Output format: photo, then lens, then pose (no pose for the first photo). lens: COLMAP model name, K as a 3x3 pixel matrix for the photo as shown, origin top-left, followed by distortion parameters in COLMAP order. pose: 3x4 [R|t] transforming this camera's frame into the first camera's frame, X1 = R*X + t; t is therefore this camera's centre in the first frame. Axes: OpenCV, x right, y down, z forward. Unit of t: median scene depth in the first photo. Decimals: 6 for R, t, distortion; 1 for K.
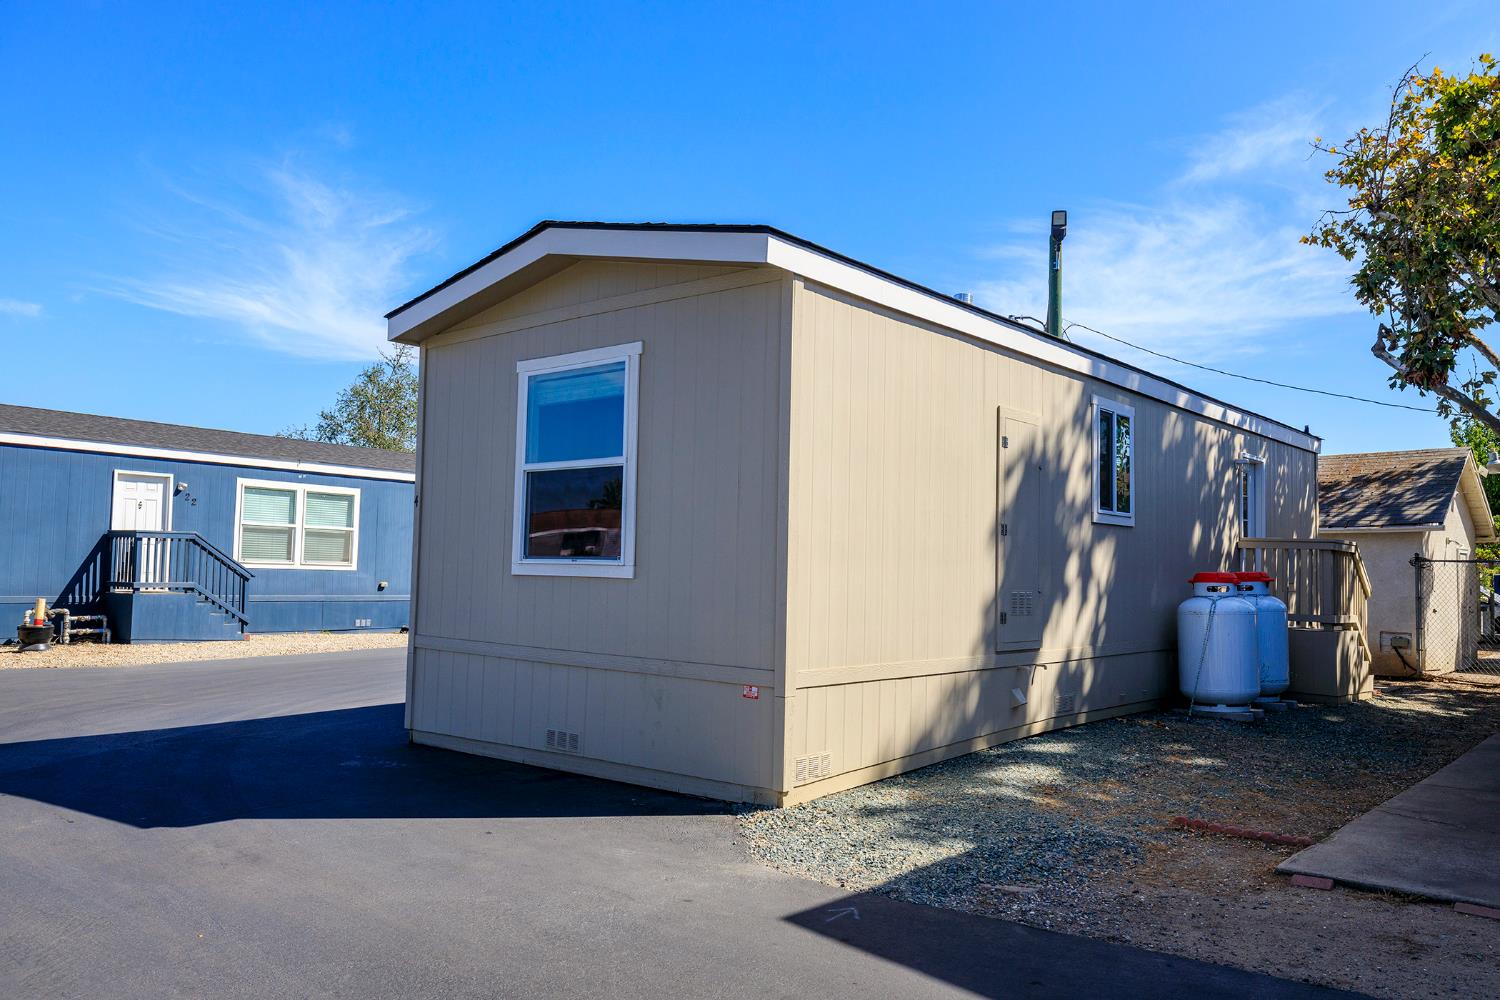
lens RADIAL K [[1163.8, 0, 750.0], [0, 1163.8, 500.0], [0, 0, 1]] dist [0.003305, -0.003185]
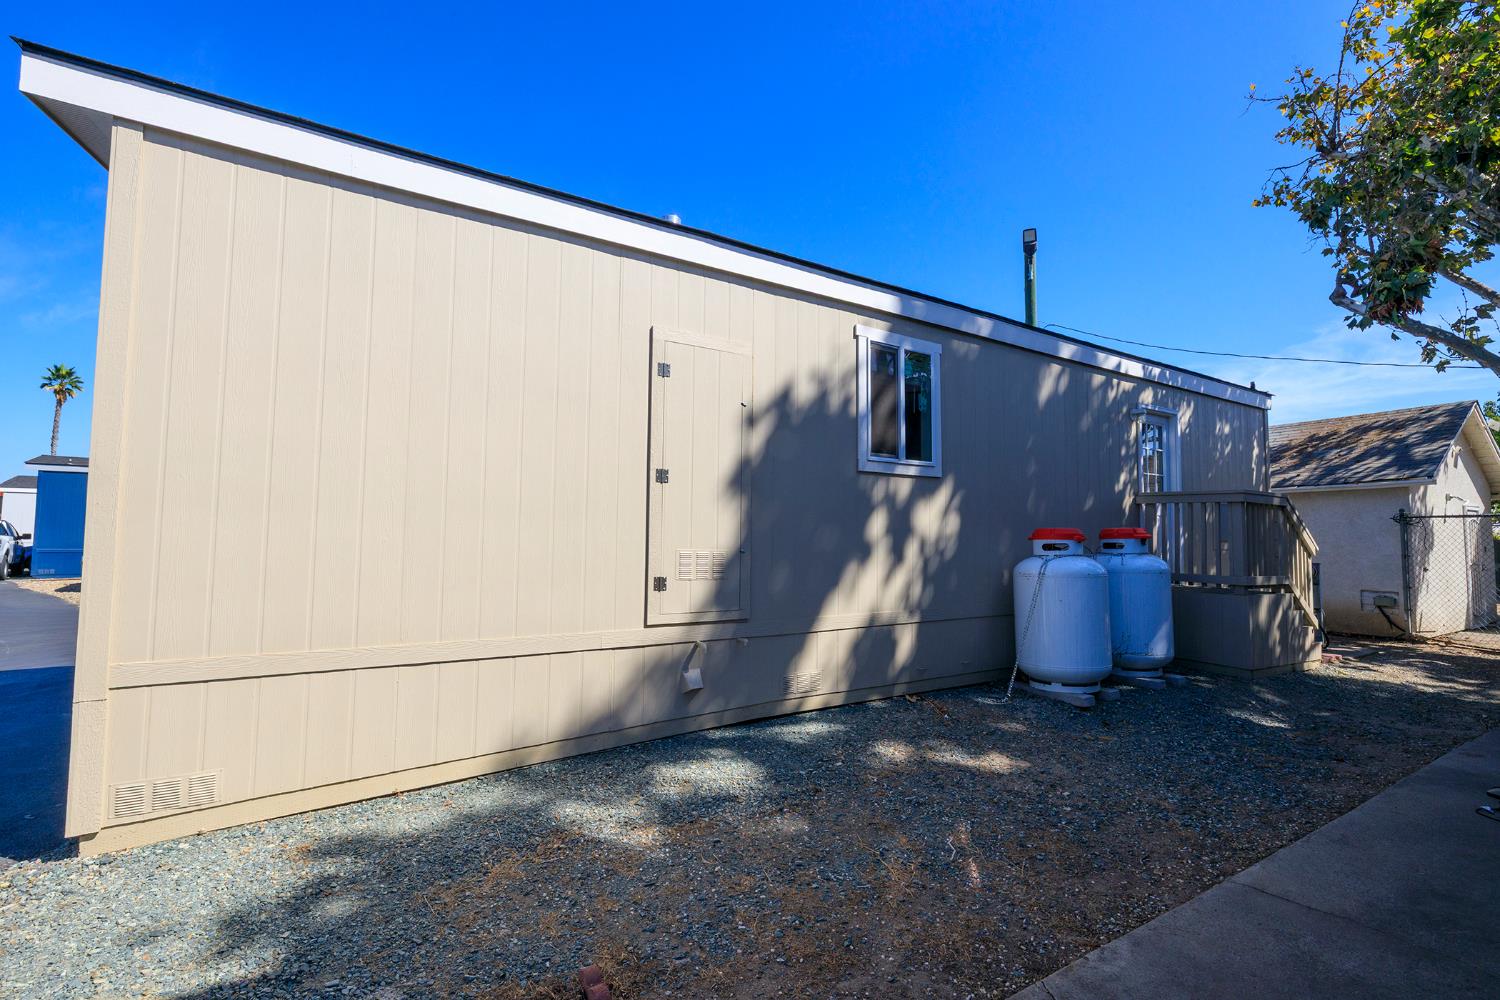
lens RADIAL K [[672.7, 0, 750.0], [0, 672.7, 500.0], [0, 0, 1]] dist [-0.012453, 0.000204]
pose [[0.949804, -0.028583, -0.311538, 0.291904], [0.028439, 0.999583, -0.005007, 0.032286], [0.311551, -0.004104, 0.950221, 0.391937]]
